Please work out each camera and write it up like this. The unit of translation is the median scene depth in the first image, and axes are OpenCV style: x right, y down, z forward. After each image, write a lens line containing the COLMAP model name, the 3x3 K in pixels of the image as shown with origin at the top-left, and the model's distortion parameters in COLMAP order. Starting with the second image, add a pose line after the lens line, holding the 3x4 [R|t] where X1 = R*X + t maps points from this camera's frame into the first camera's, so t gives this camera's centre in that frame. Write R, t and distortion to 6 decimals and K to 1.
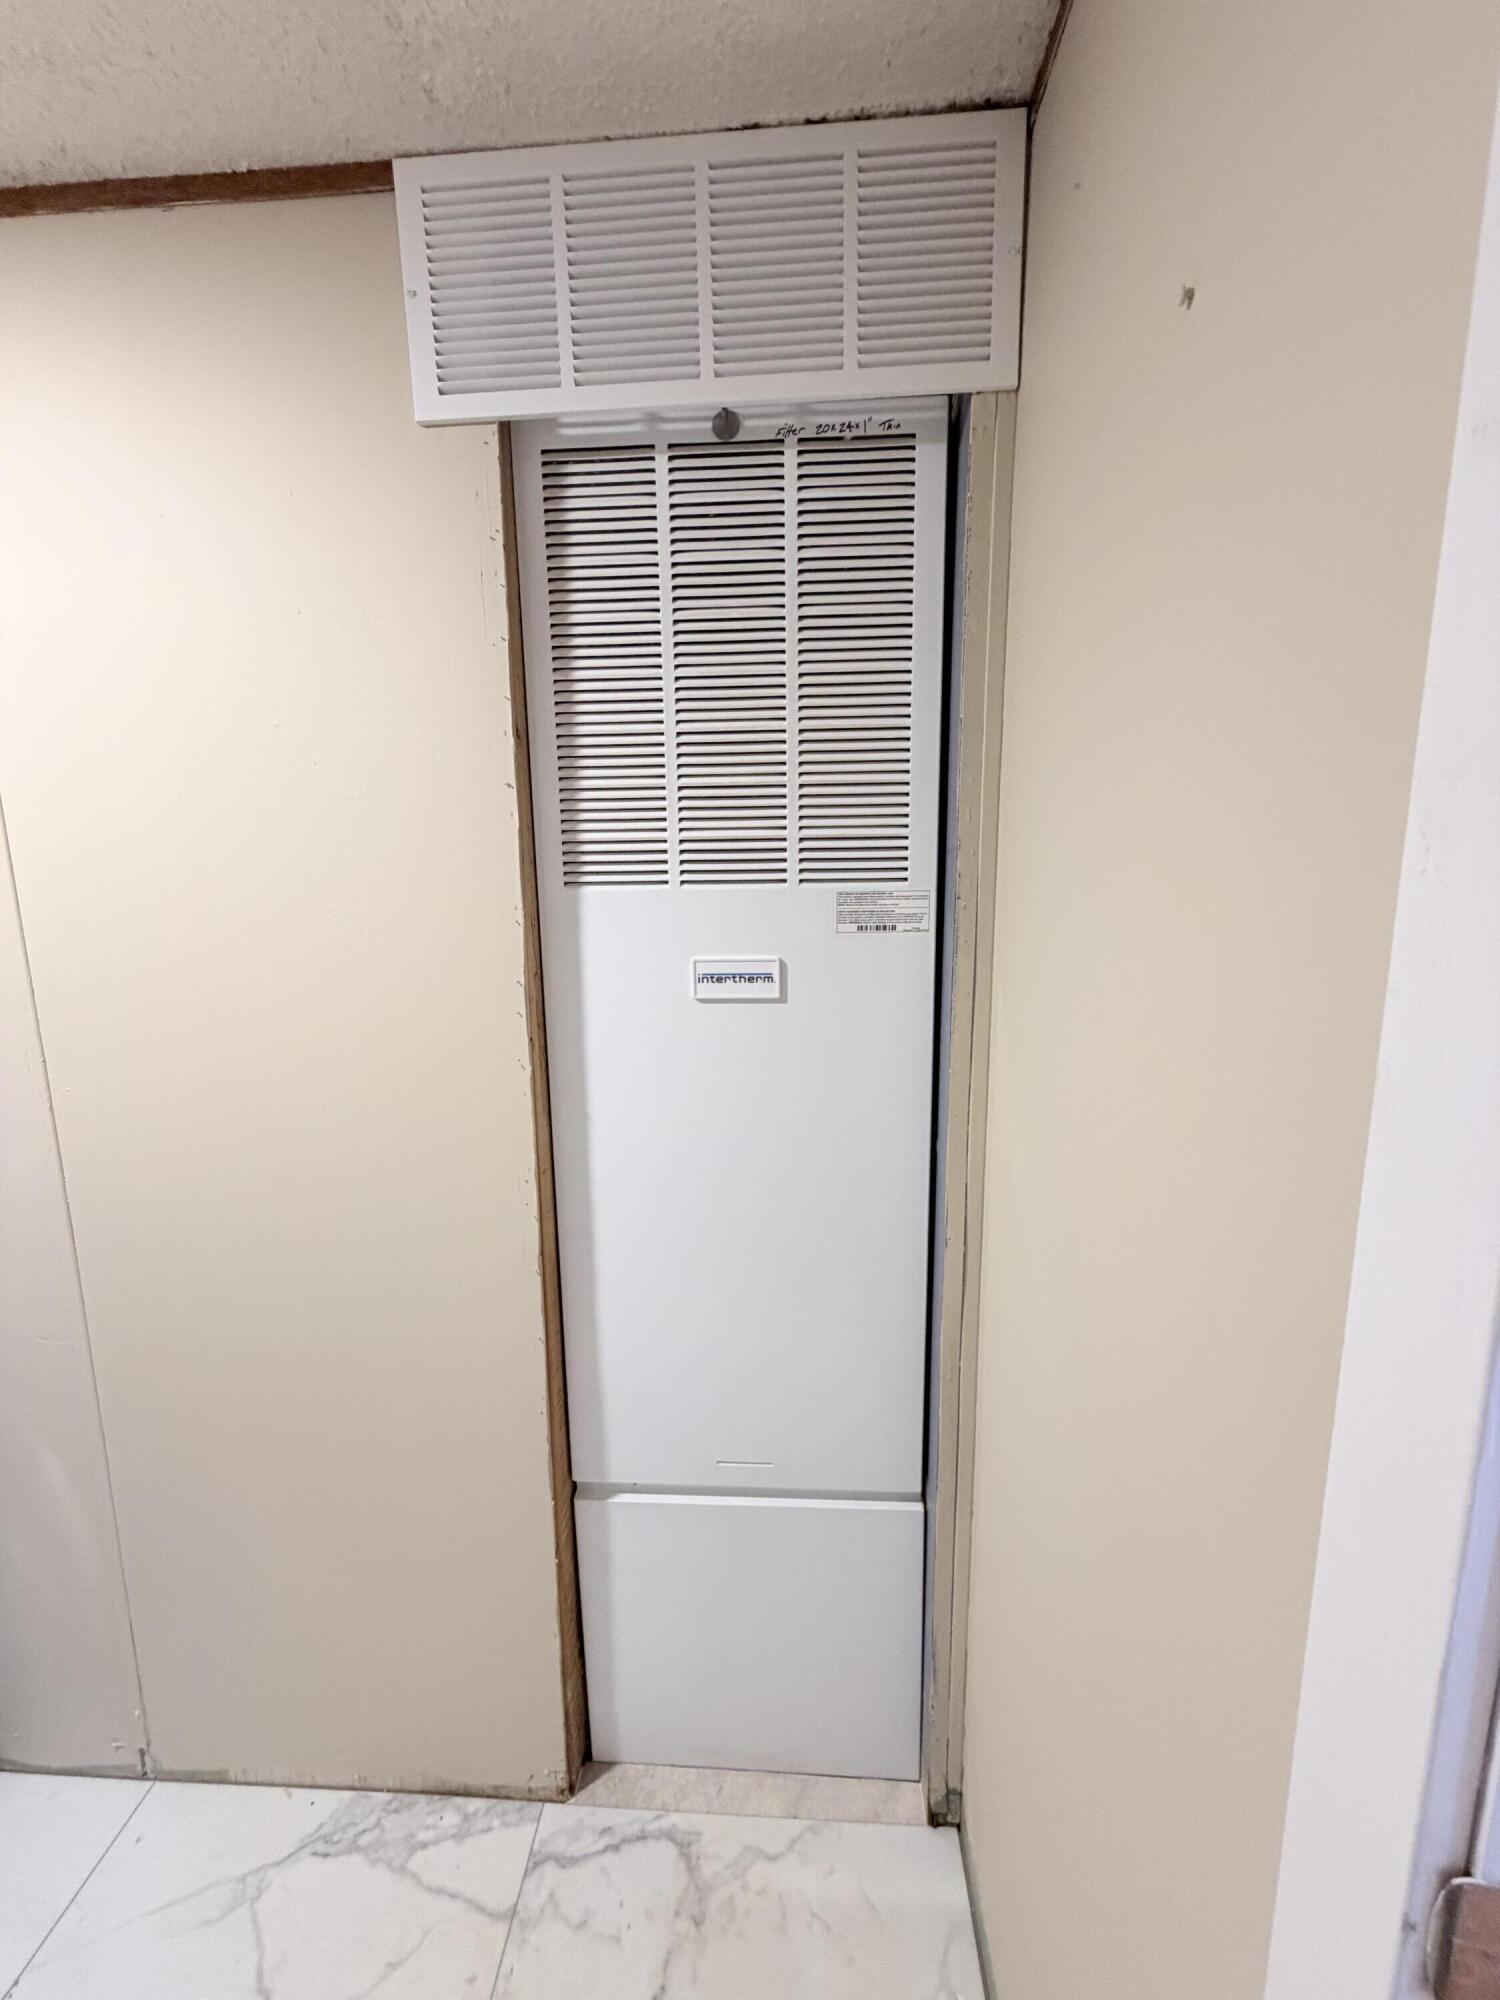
lens RADIAL K [[794.4, 0, 751.5], [0, 794.4, 997.3], [0, 0, 1]] dist [-0.000592, 0.000670]
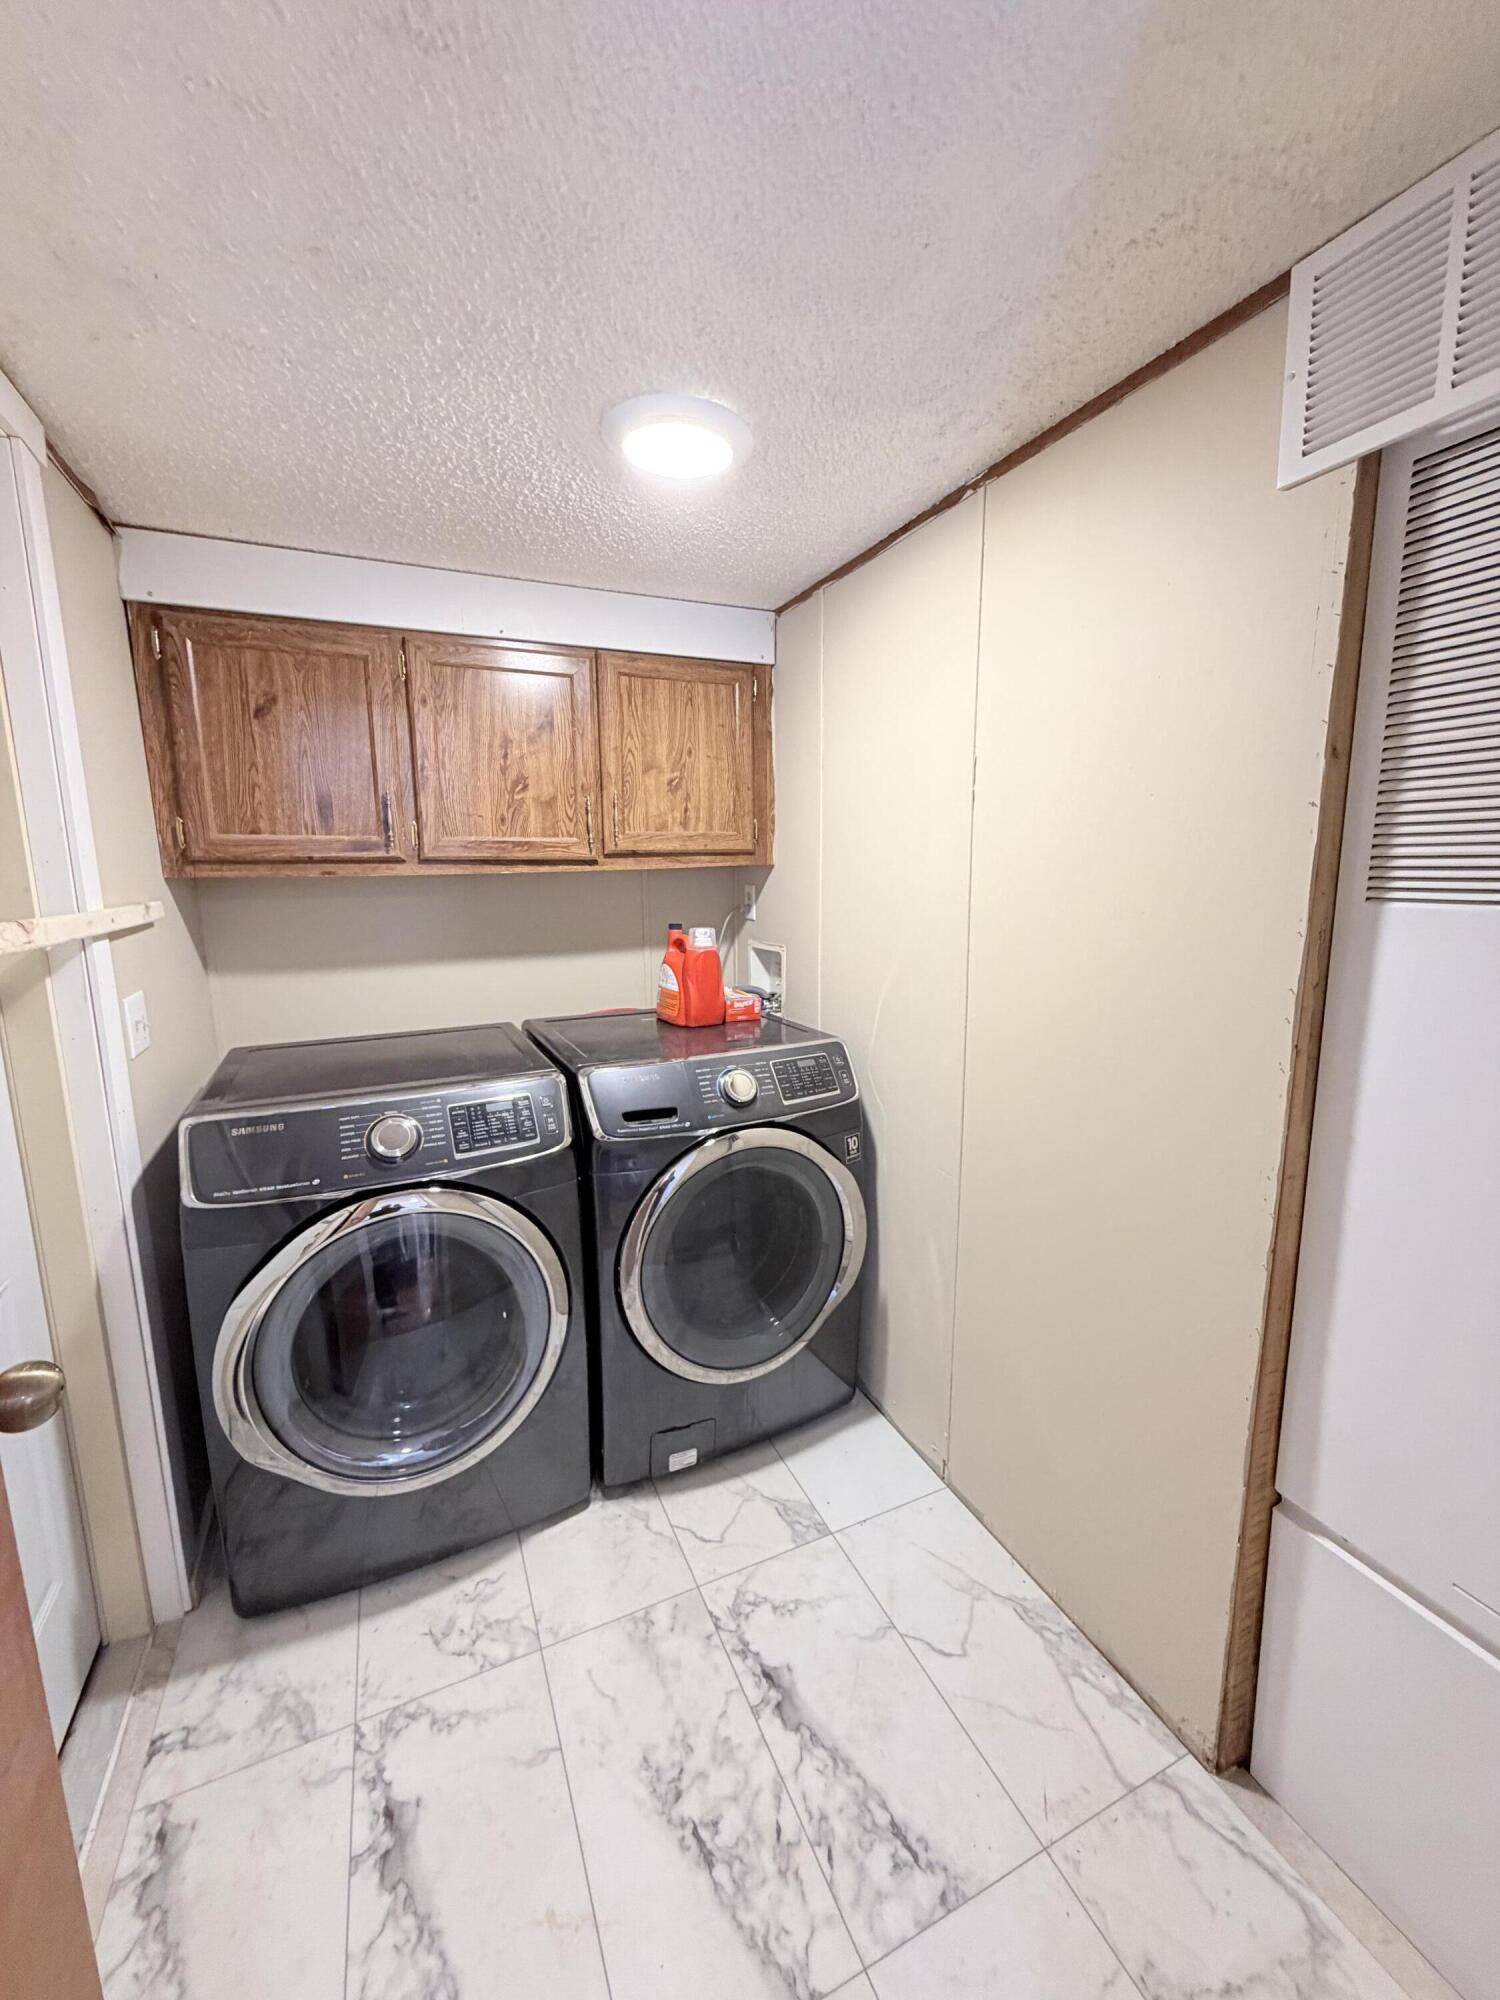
lens RADIAL K [[794.4, 0, 748.8], [0, 794.4, 997.0], [0, 0, 1]] dist [-0.000592, 0.000670]
pose [[0.464412, 0.155711, -0.871823, 0.281829], [-0.140409, 0.984917, 0.101115, -0.015387], [0.874418, 0.075453, 0.479271, -0.128868]]
